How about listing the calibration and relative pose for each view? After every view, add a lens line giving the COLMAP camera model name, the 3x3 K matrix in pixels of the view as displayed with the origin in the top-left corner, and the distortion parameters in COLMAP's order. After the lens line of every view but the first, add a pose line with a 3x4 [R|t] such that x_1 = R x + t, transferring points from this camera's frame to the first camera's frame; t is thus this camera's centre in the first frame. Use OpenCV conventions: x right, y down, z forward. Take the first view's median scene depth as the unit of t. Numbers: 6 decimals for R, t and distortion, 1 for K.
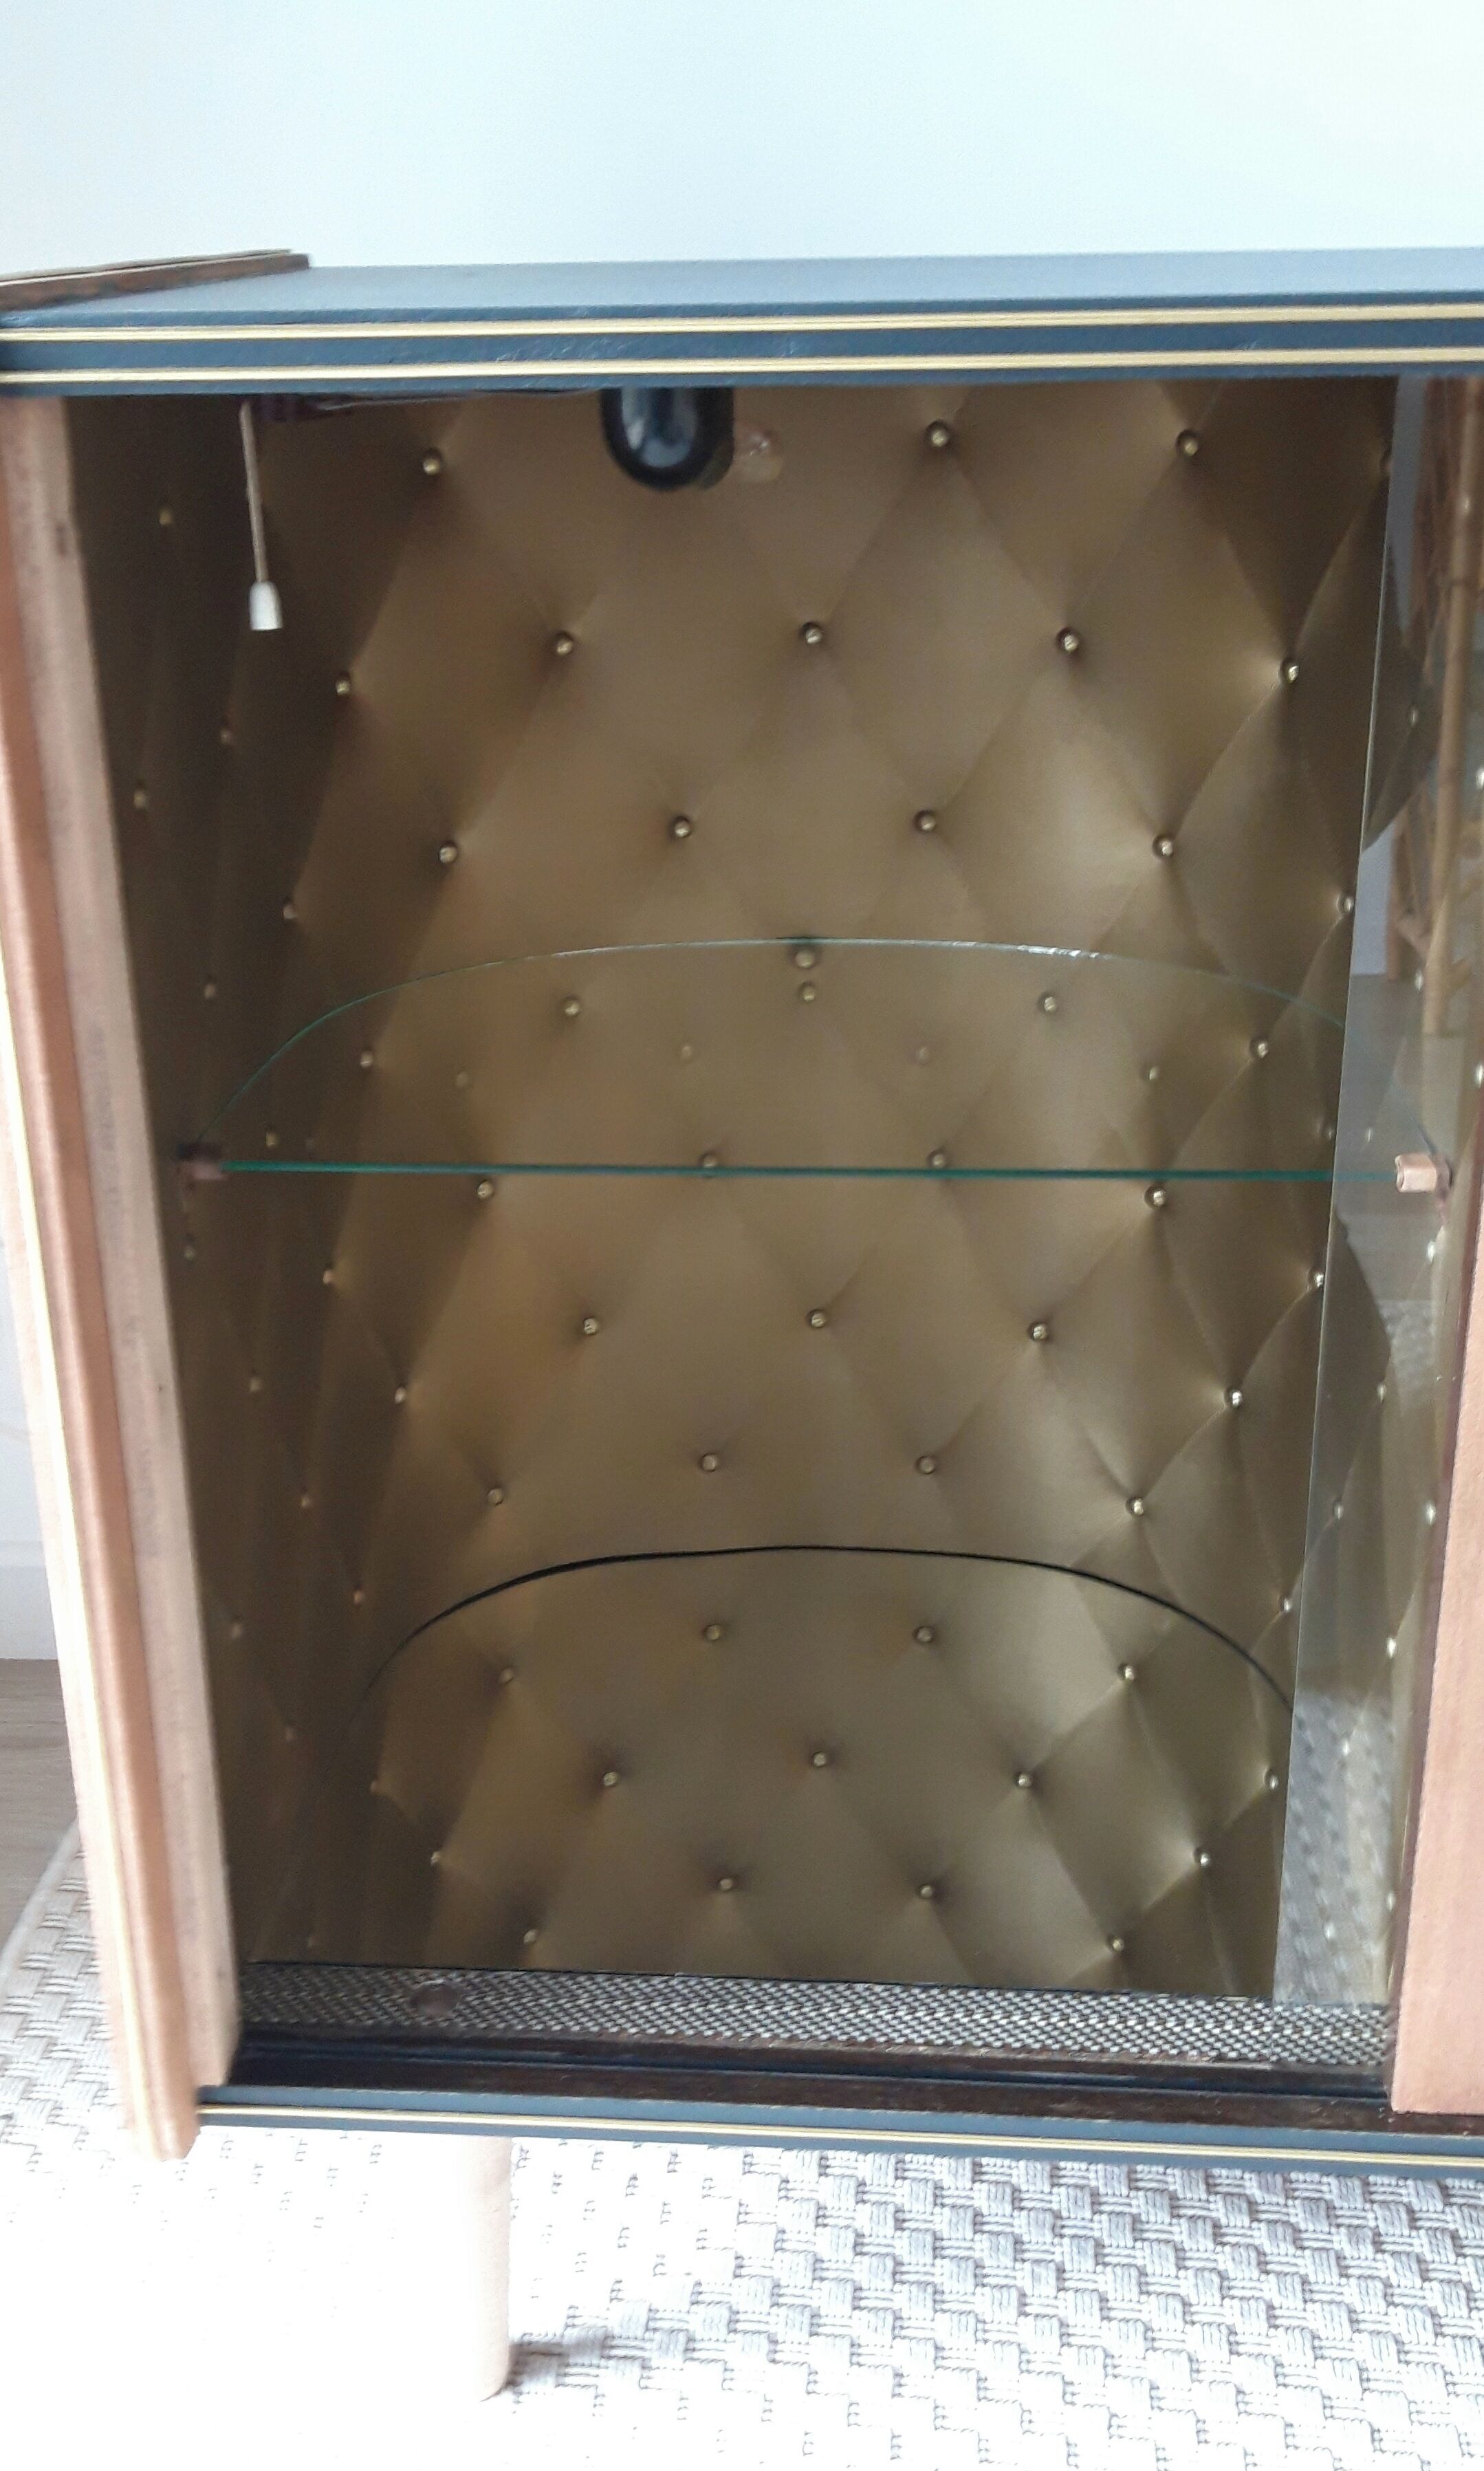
lens RADIAL K [[2433.2, 0, 694.2], [0, 2433.2, 1278.0], [0, 0, 1]] dist [0.037022, 0.000000]
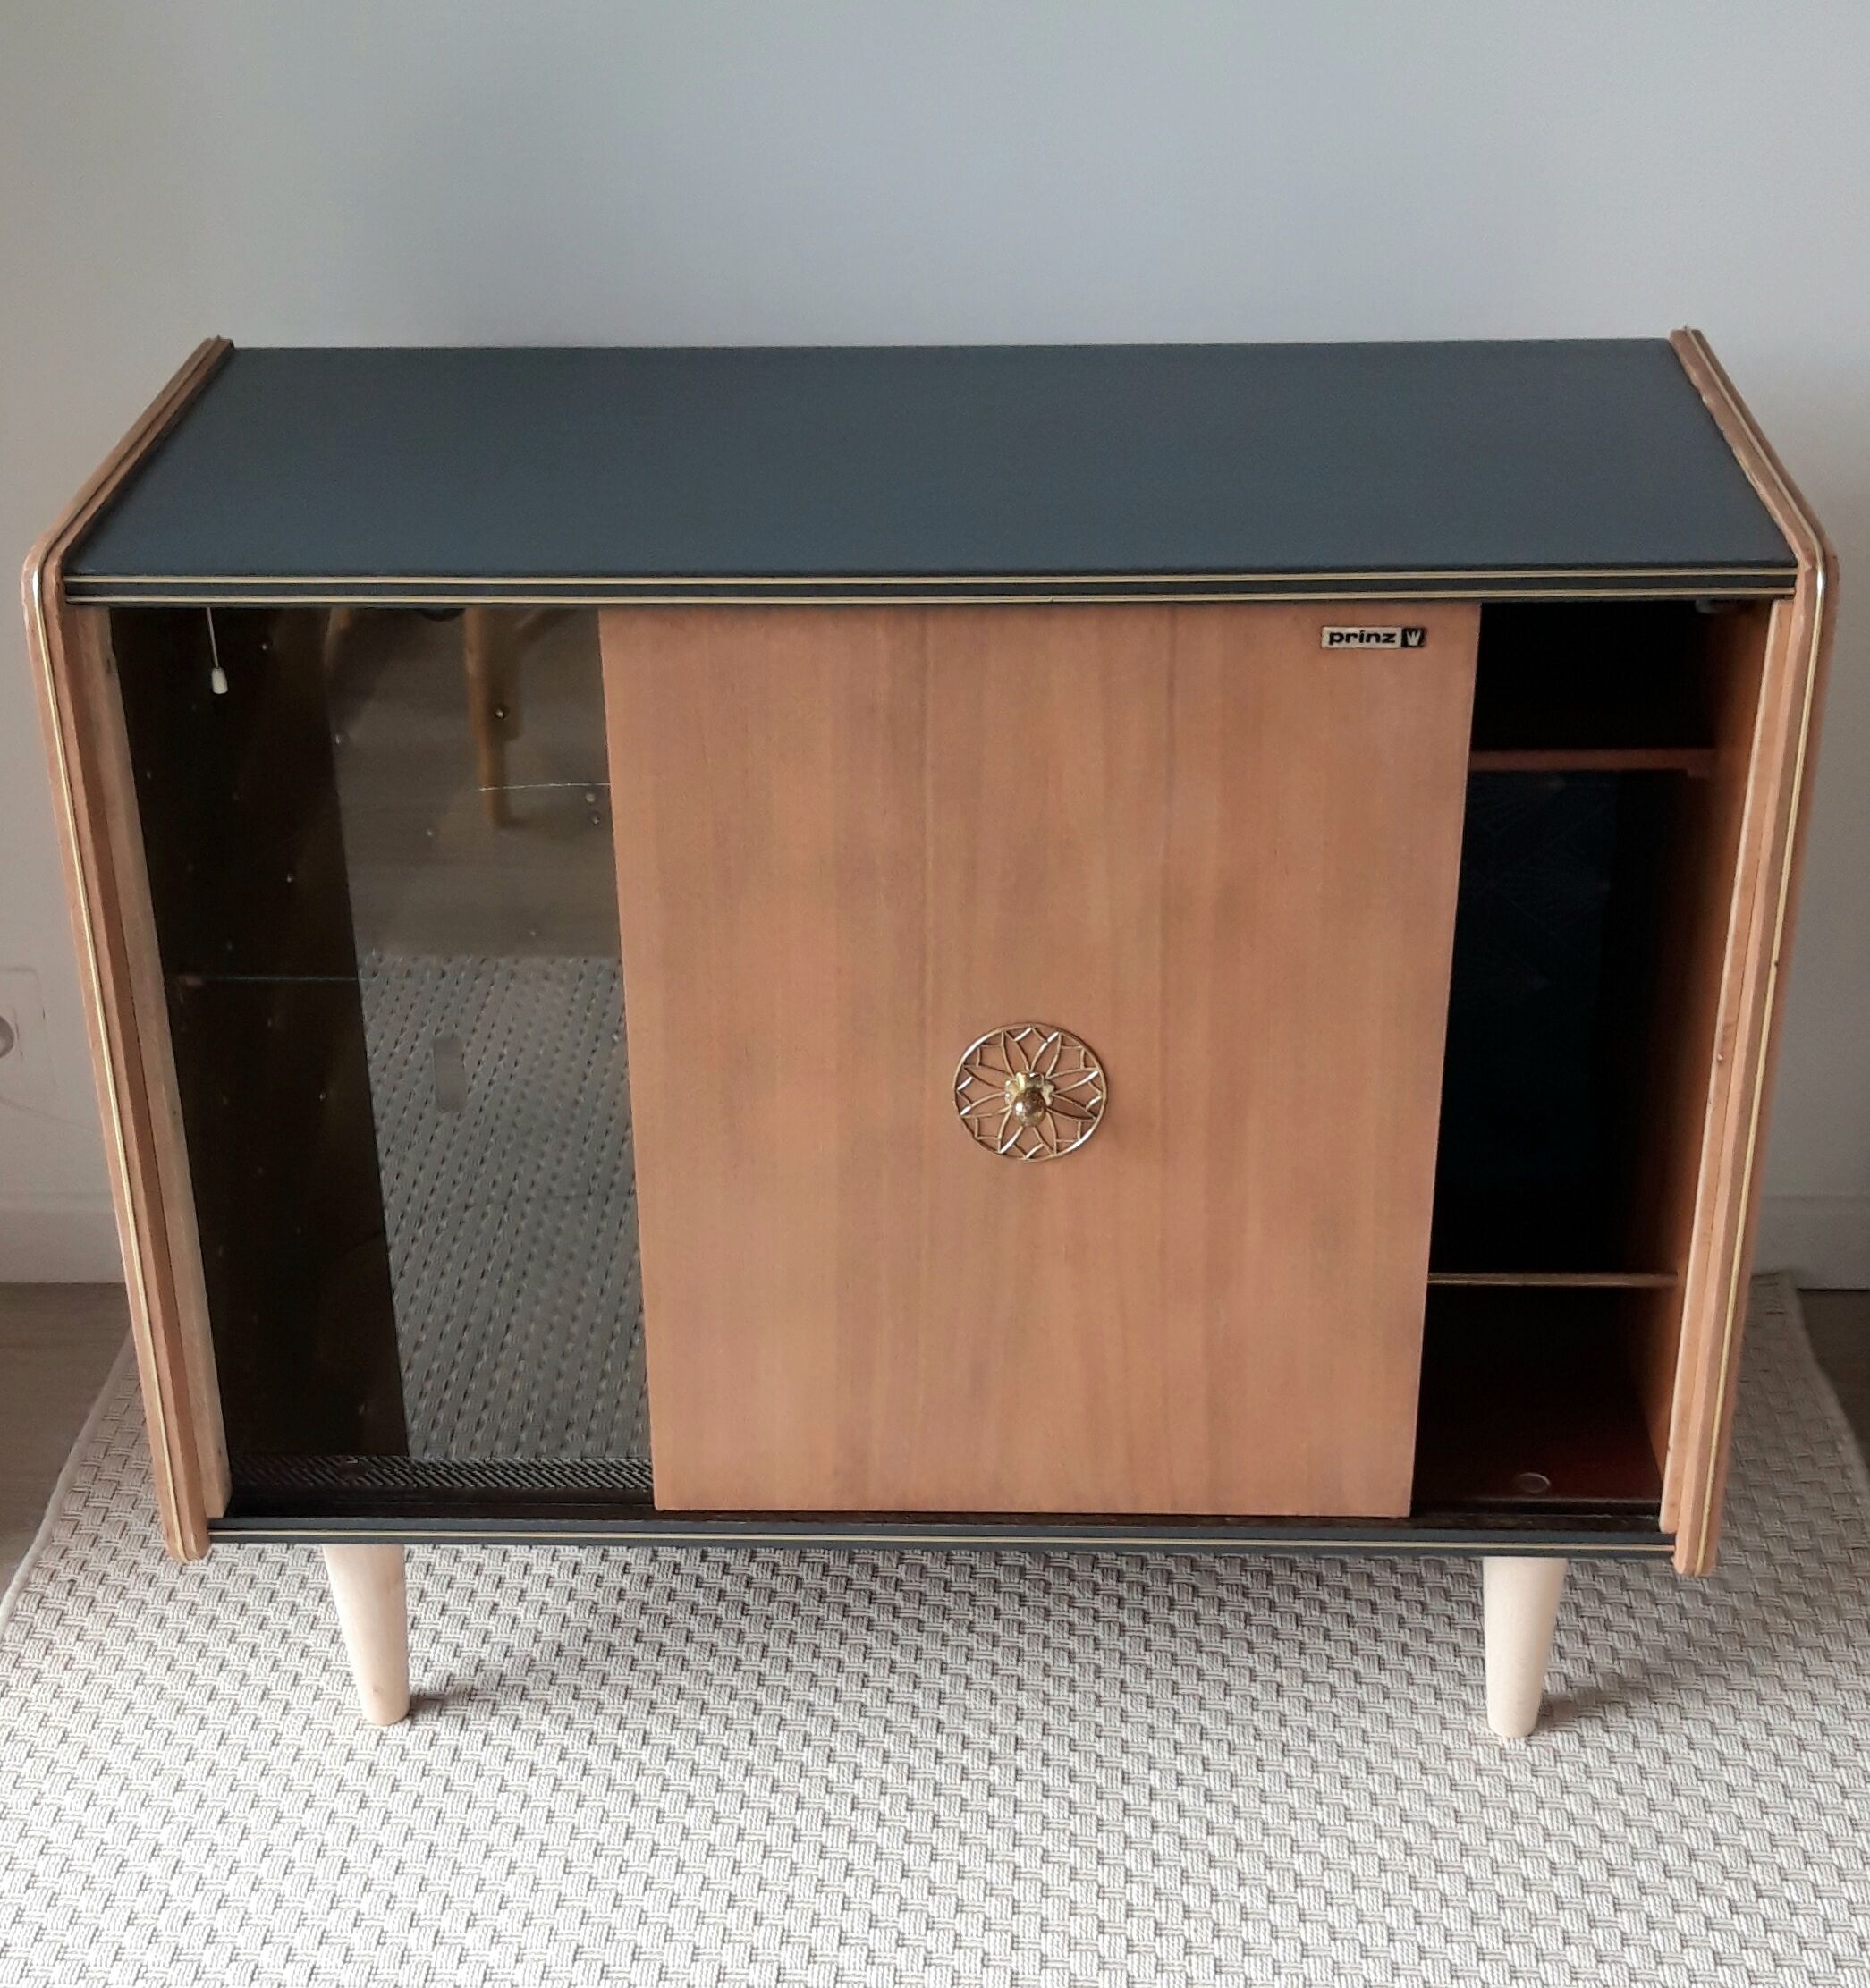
lens RADIAL K [[3347.0, 0, 907.6], [0, 3347.0, 1149.6], [0, 0, 1]] dist [0.109311, 0.000000]
pose [[0.999332, -0.017735, 0.031944, 0.204687], [0.014301, 0.994401, 0.104698, -0.155053], [-0.033622, -0.104171, 0.993991, -1.267225]]
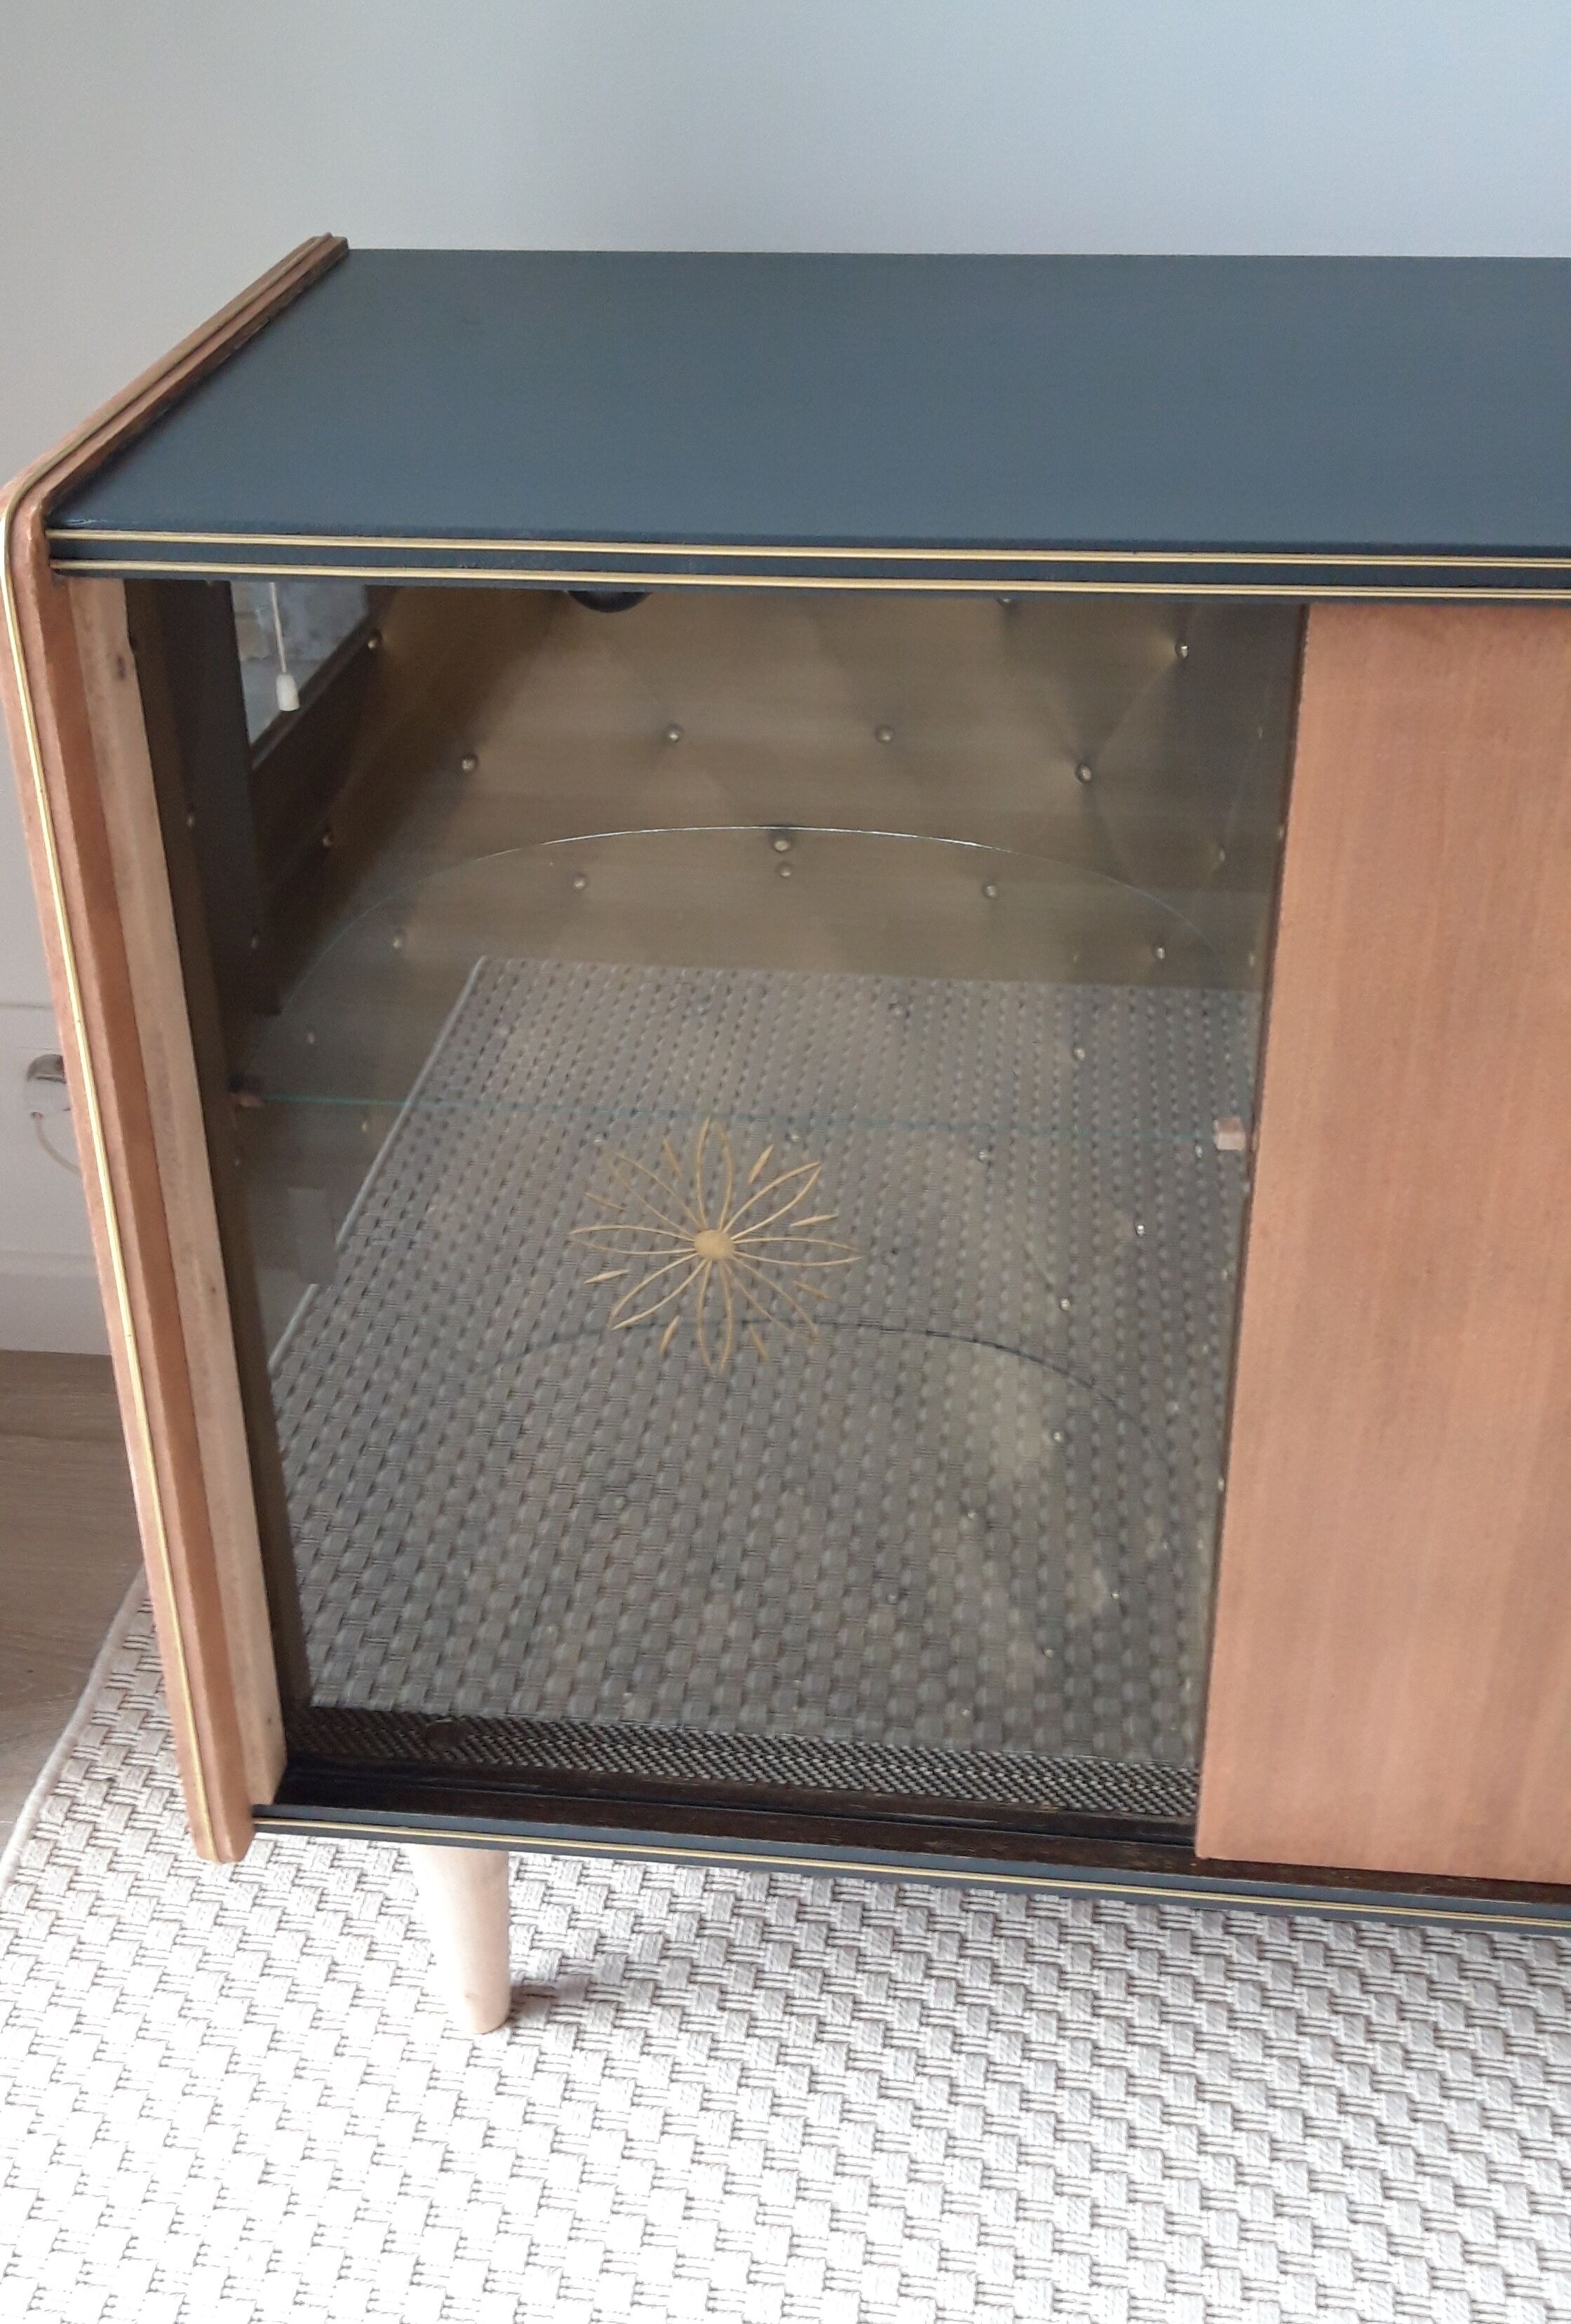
lens RADIAL K [[2513.3, 0, 730.6], [0, 2513.3, 1074.7], [0, 0, 1]] dist [0.040473, 0.000000]
pose [[0.998973, 0.020382, -0.040478, 0.087345], [-0.015243, 0.992238, 0.123415, -0.204412], [0.042679, -0.122672, 0.991529, -0.232564]]
